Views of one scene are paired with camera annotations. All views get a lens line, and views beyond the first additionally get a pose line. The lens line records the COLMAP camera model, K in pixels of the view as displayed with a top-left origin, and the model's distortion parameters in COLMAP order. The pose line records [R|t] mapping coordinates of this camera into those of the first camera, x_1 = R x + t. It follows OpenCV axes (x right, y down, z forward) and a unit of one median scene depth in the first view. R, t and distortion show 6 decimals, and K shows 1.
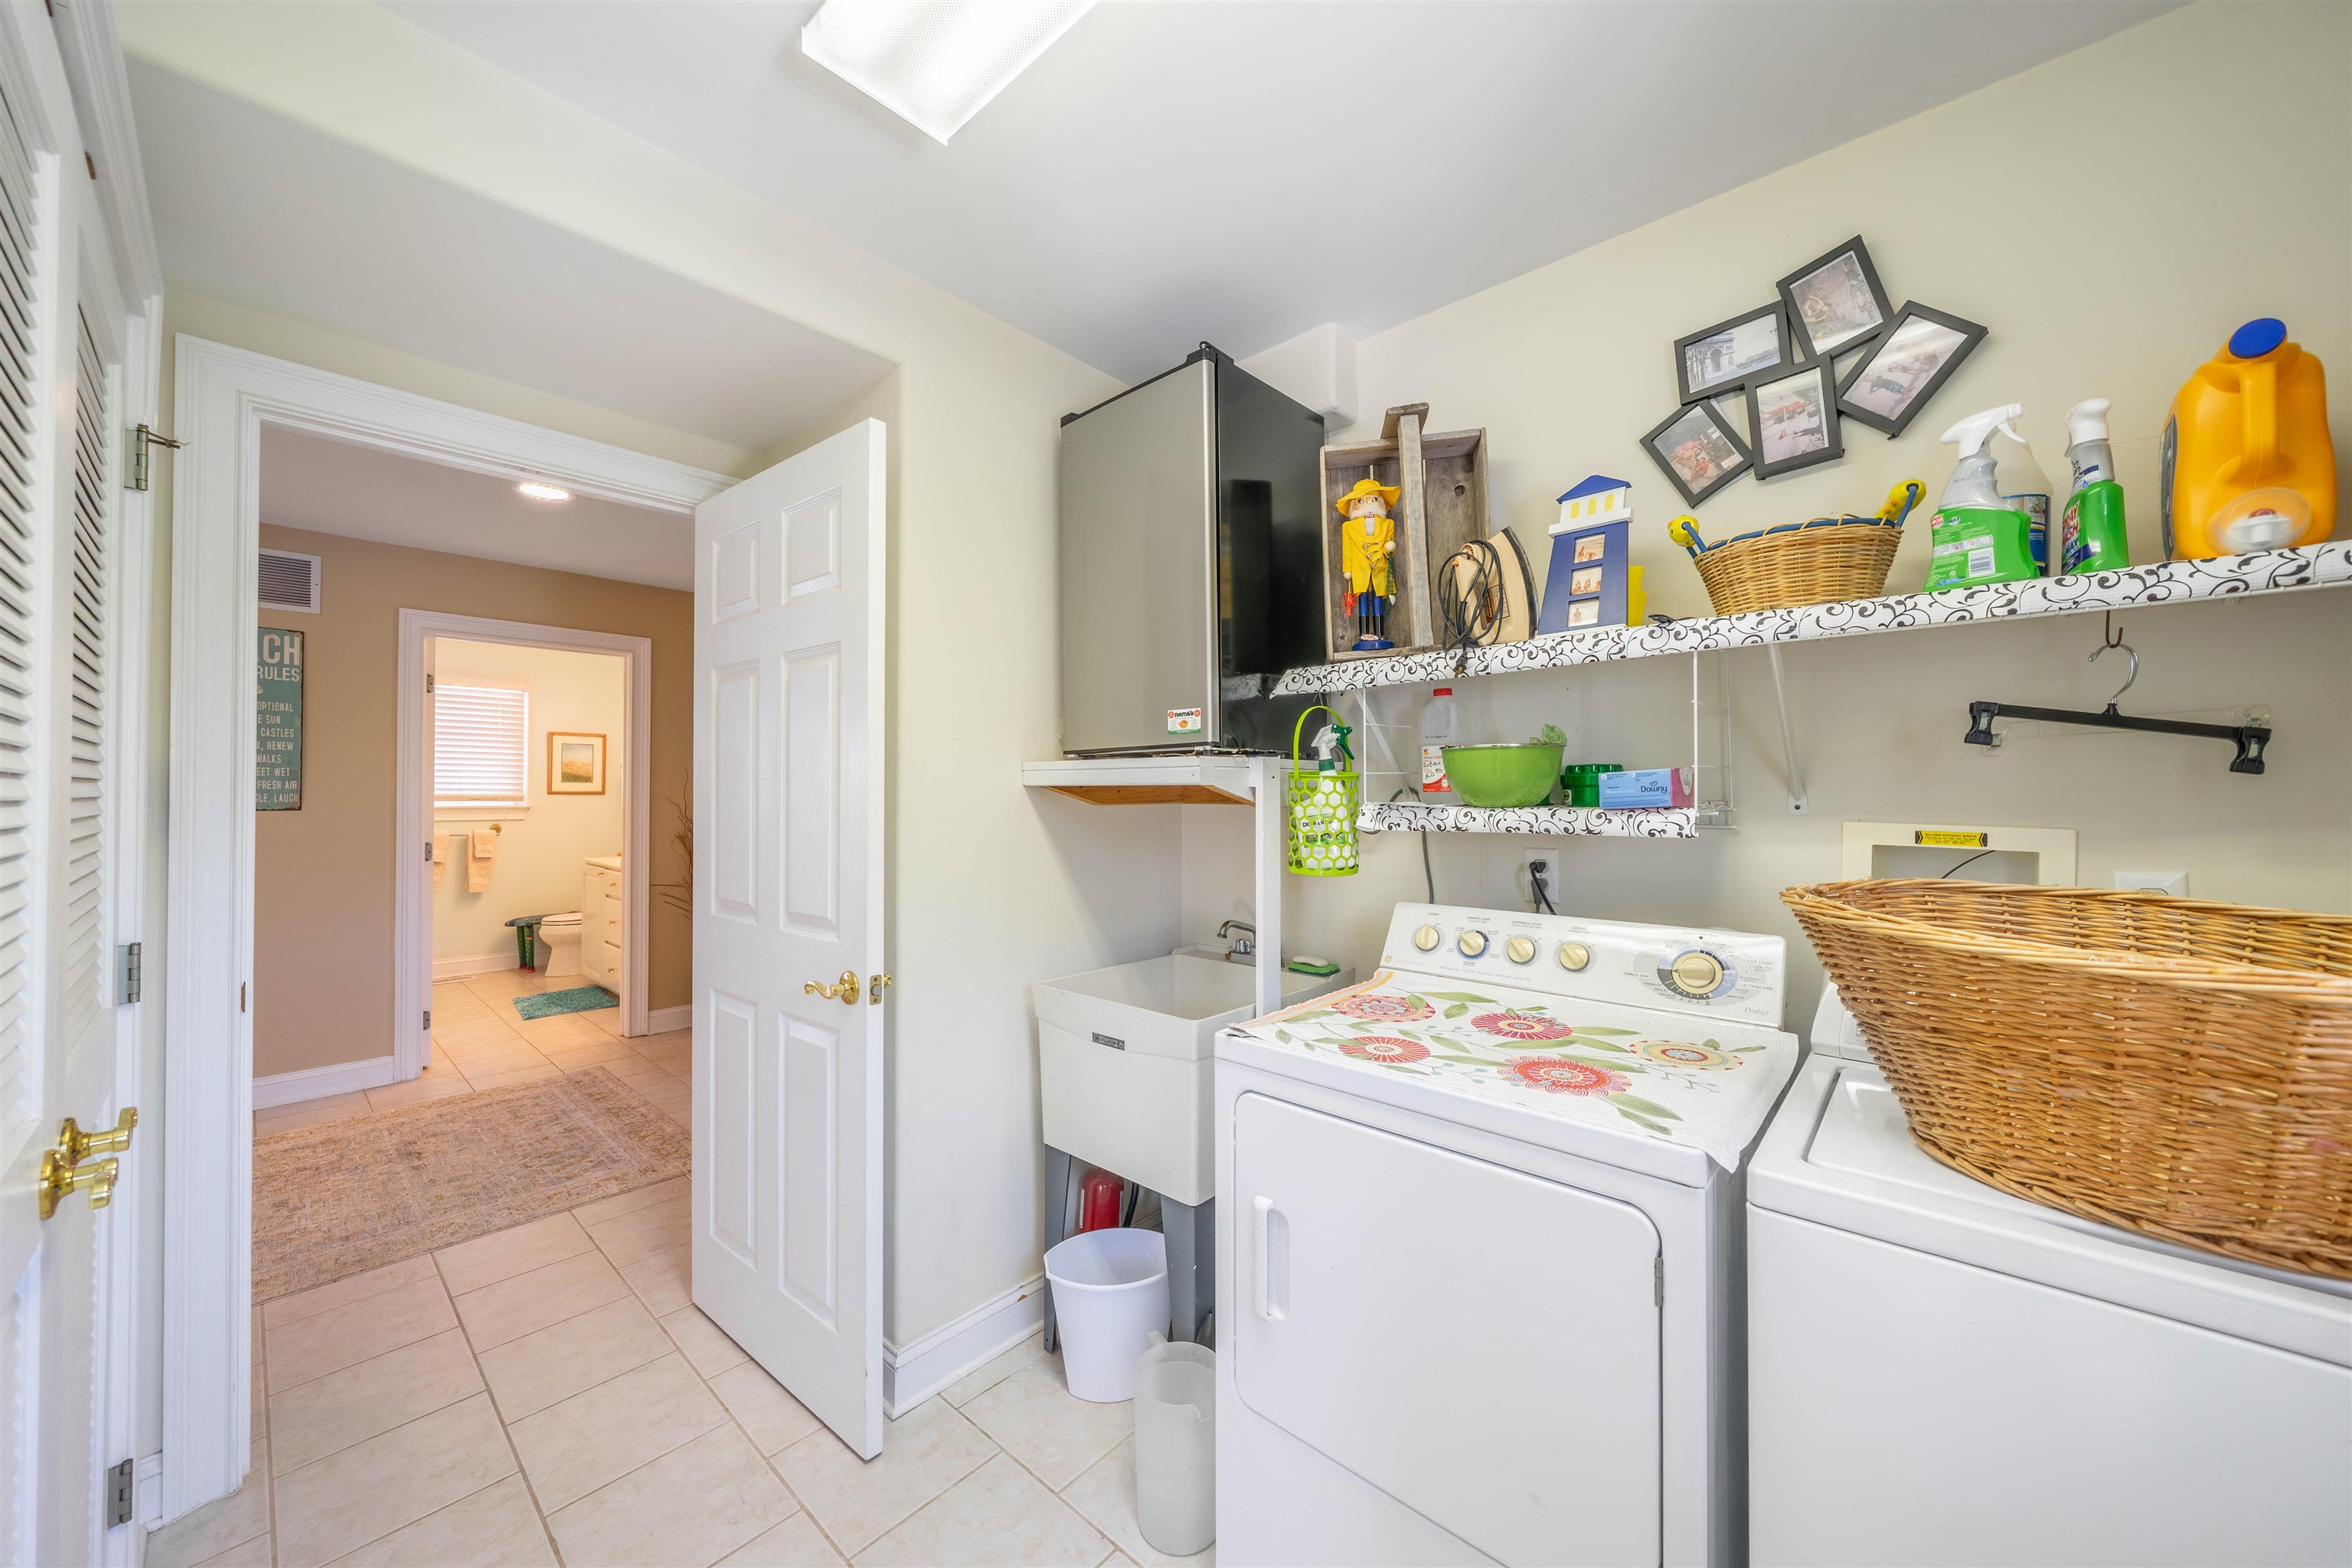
lens RADIAL K [[811.4, 0, 1175.0], [0, 811.4, 786.8], [0, 0, 1]] dist [-0.004084, -0.000021]
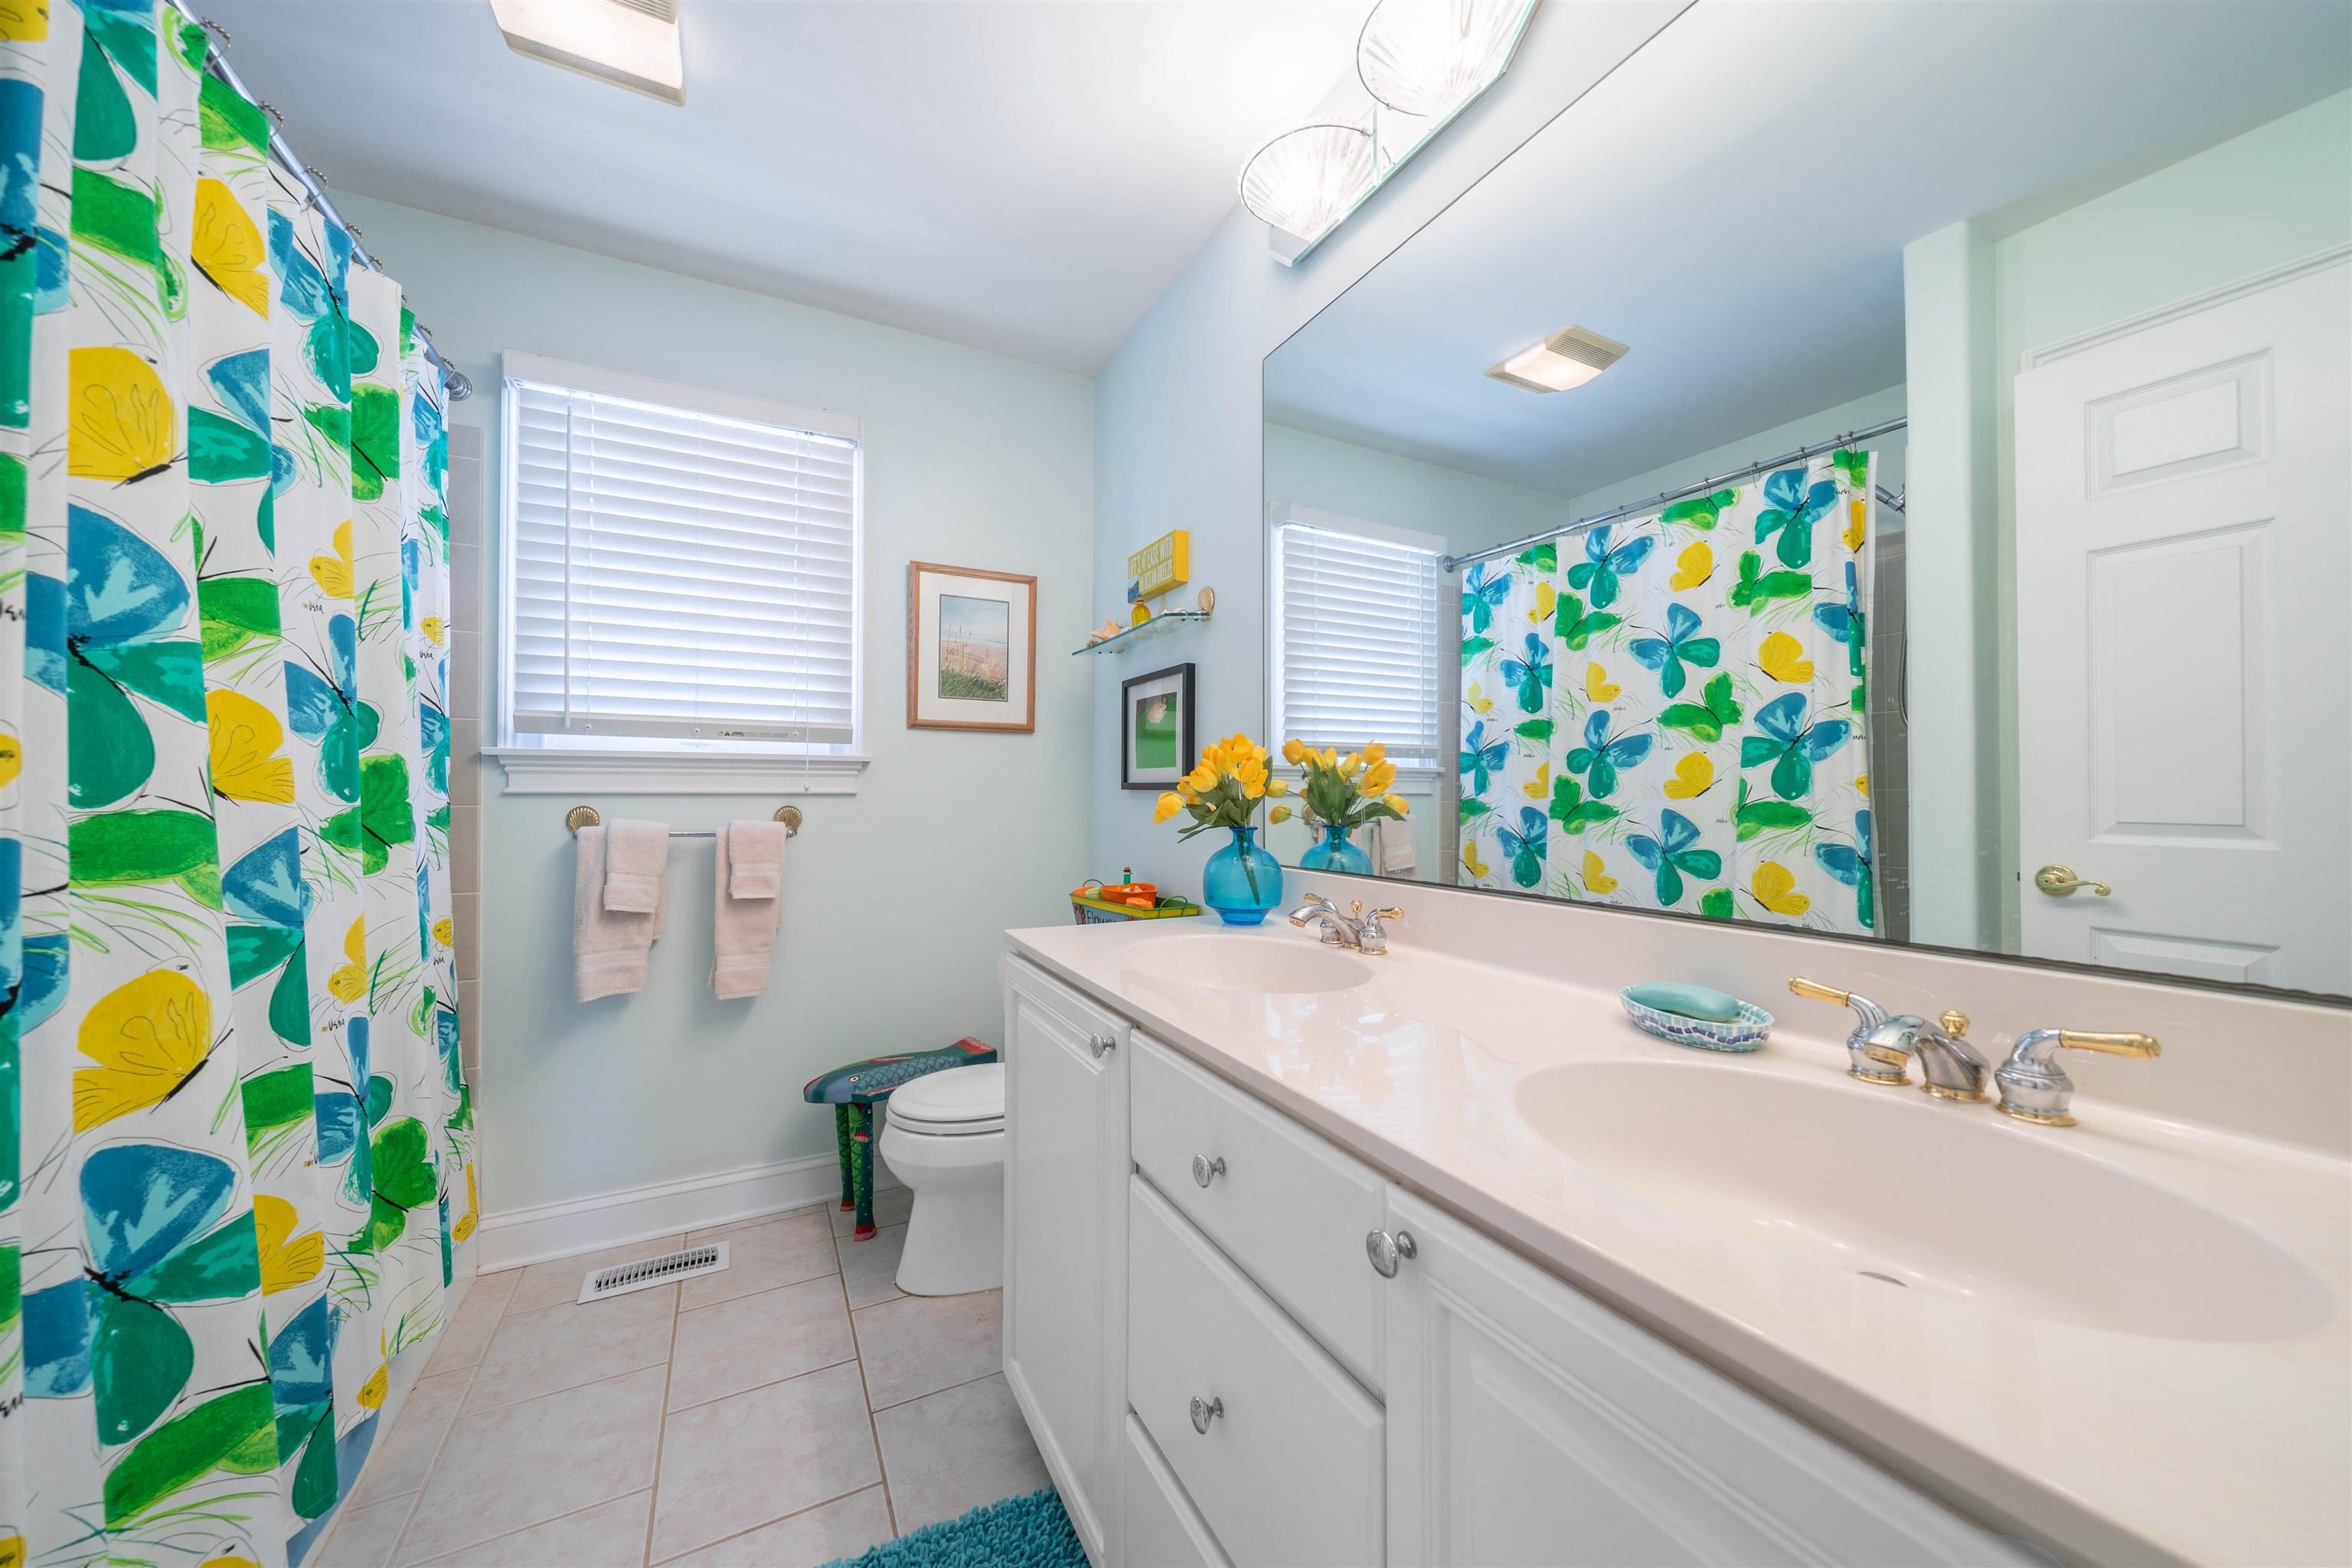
lens RADIAL K [[811.4, 0, 1175.0], [0, 811.4, 786.8], [0, 0, 1]] dist [-0.004084, -0.000021]
pose [[0.935306, -0.005734, -0.353794, -0.558817], [0.004195, 0.999978, -0.005118, 0.040861], [0.353816, 0.003303, 0.935309, 0.734629]]
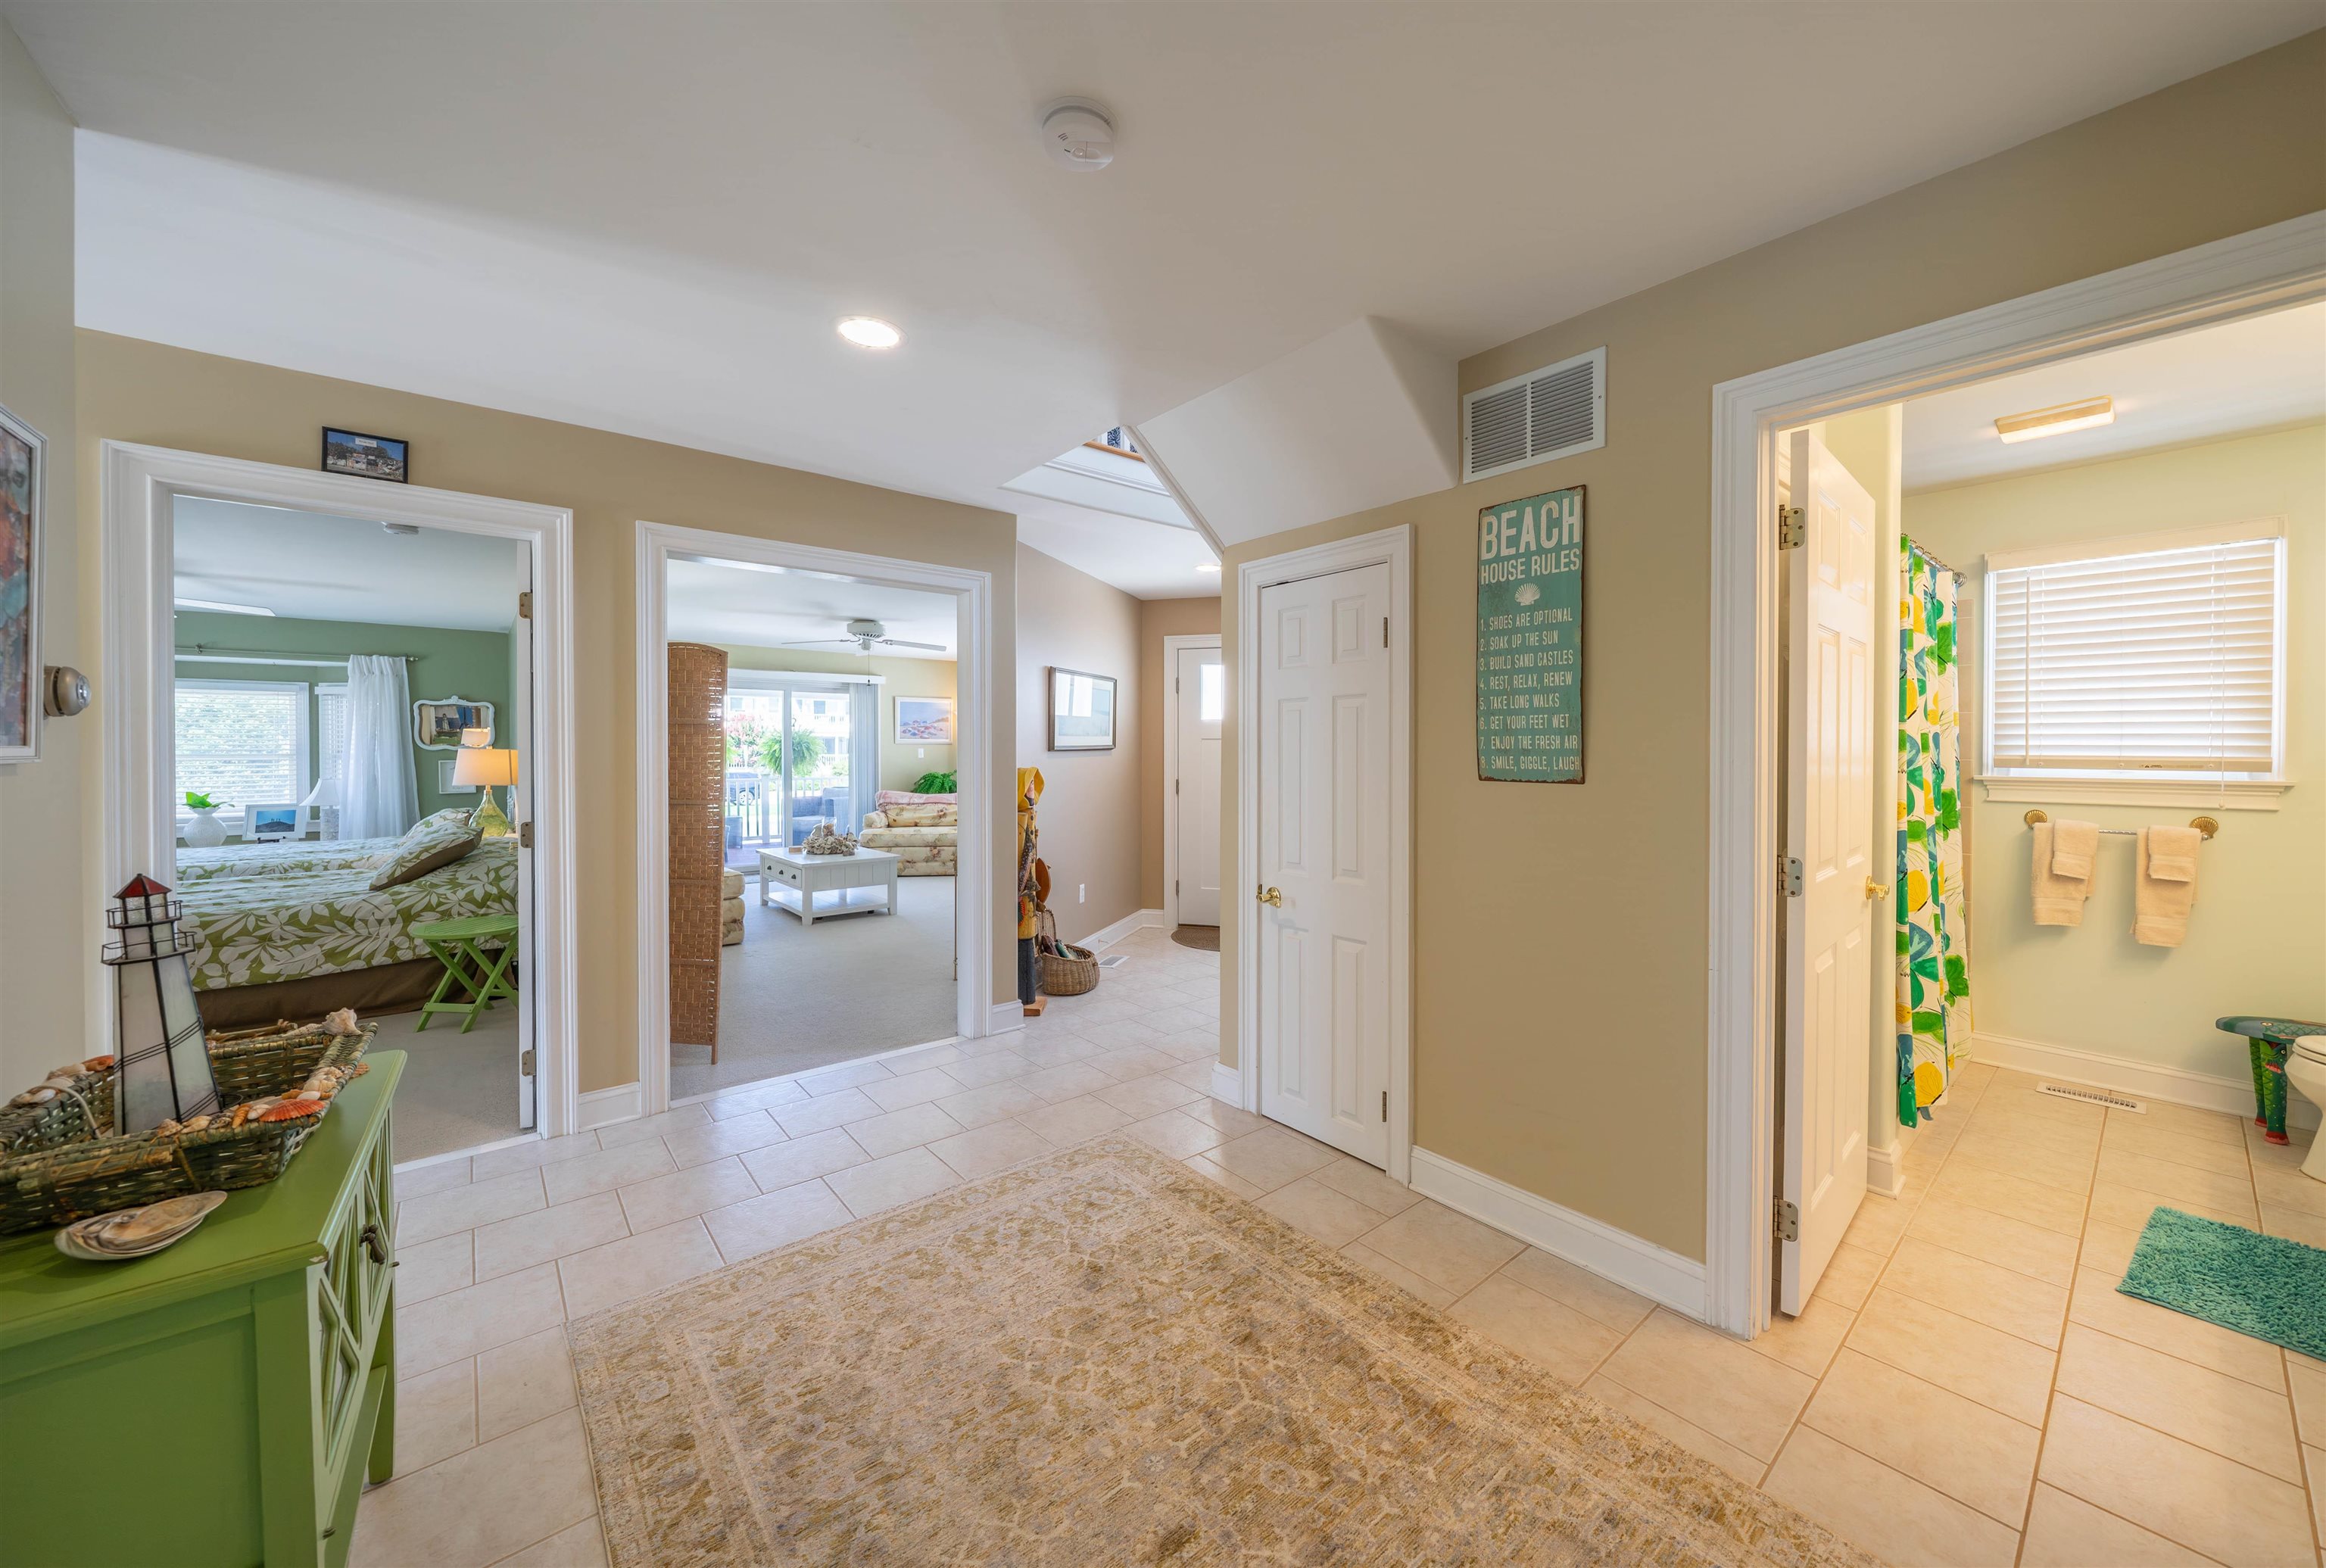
lens RADIAL K [[856.3, 0, 1212.1], [0, 856.3, 759.9], [0, 0, 1]] dist [-0.001099, -0.000284]
pose [[-0.127097, 0.009373, -0.991846, -0.240886], [0.006051, 0.999944, 0.008674, 0.002247], [0.991872, -0.004899, -0.127146, 0.466242]]
